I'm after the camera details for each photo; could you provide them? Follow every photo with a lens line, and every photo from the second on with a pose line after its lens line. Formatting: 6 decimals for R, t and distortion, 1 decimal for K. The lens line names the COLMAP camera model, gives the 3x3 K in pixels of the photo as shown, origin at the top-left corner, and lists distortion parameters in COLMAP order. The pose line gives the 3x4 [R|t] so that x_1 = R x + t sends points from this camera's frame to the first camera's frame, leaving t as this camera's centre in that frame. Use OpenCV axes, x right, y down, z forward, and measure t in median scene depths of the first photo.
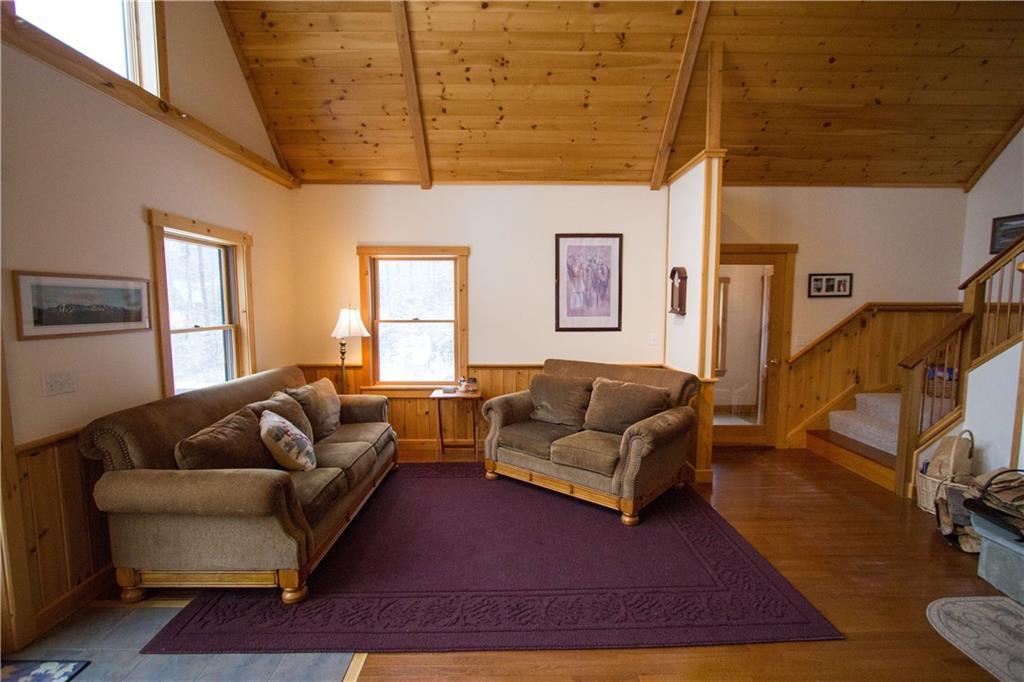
lens RADIAL K [[480.9, 0, 512.5], [0, 480.9, 346.7], [0, 0, 1]] dist [-0.009513, -0.000458]
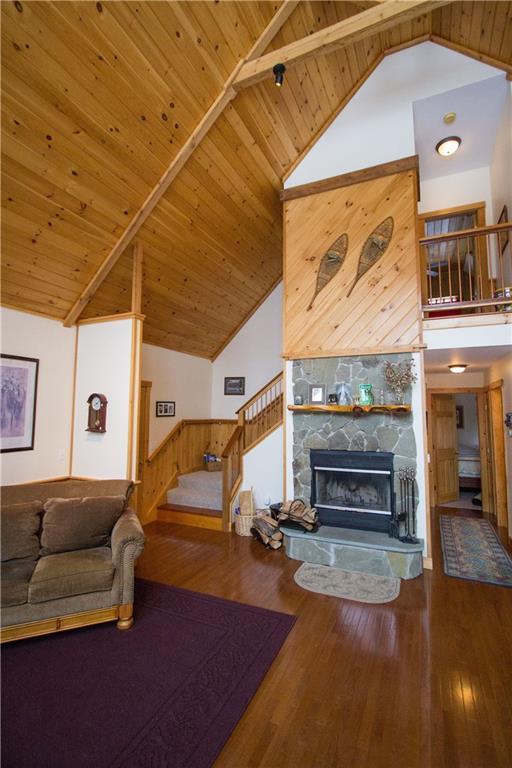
lens RADIAL K [[360.7, 0, 263.6], [0, 360.7, 380.0], [0, 0, 1]] dist [-0.009513, -0.000458]
pose [[0.421195, 0.086181, 0.902866, -0.316896], [0.077300, 0.988442, -0.130411, -0.047087], [-0.903670, 0.124720, 0.409665, 0.230144]]
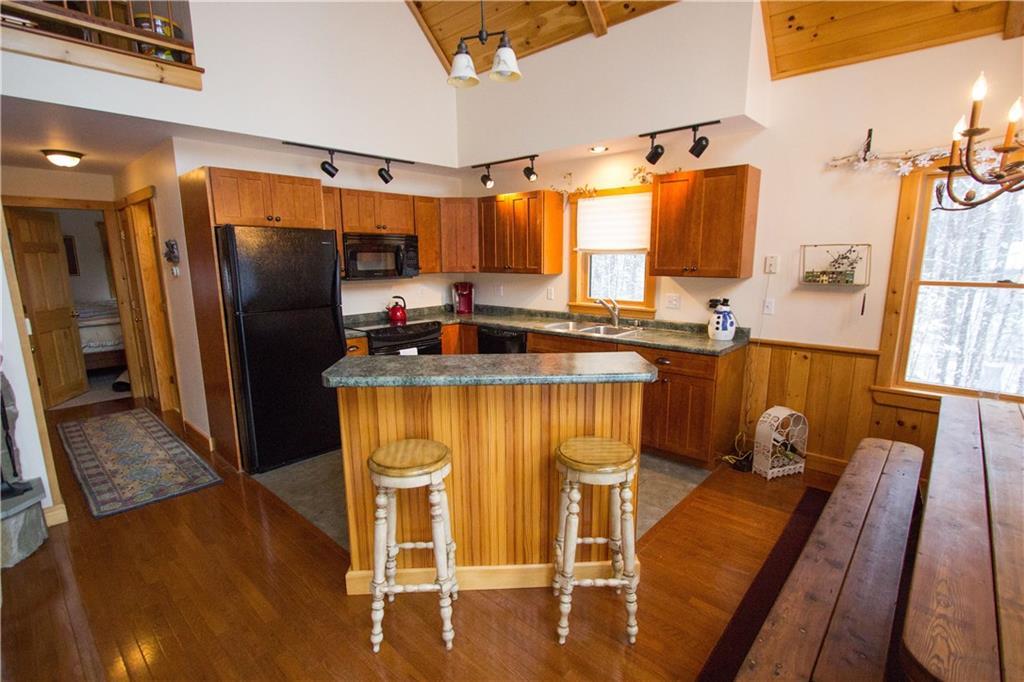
lens RADIAL K [[480.9, 0, 512.4], [0, 480.9, 347.5], [0, 0, 1]] dist [-0.009513, -0.000458]
pose [[-0.731701, -0.122233, 0.670577, -0.164058], [0.068871, 0.965498, 0.251140, -0.021592], [-0.678138, 0.229942, -0.698037, 0.260671]]
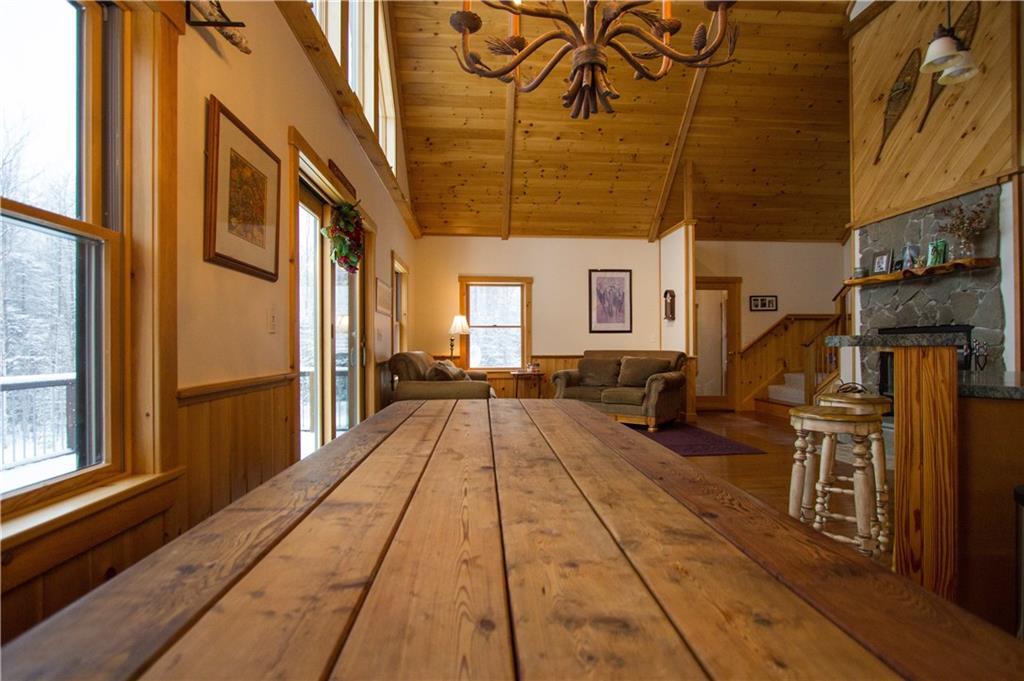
lens RADIAL K [[480.9, 0, 510.5], [0, 480.9, 343.5], [0, 0, 1]] dist [-0.009513, -0.000458]
pose [[0.998044, -0.001328, 0.062507, -0.281445], [0.007495, 0.995105, -0.098543, 0.165172], [-0.062070, 0.098819, 0.993168, -0.535156]]
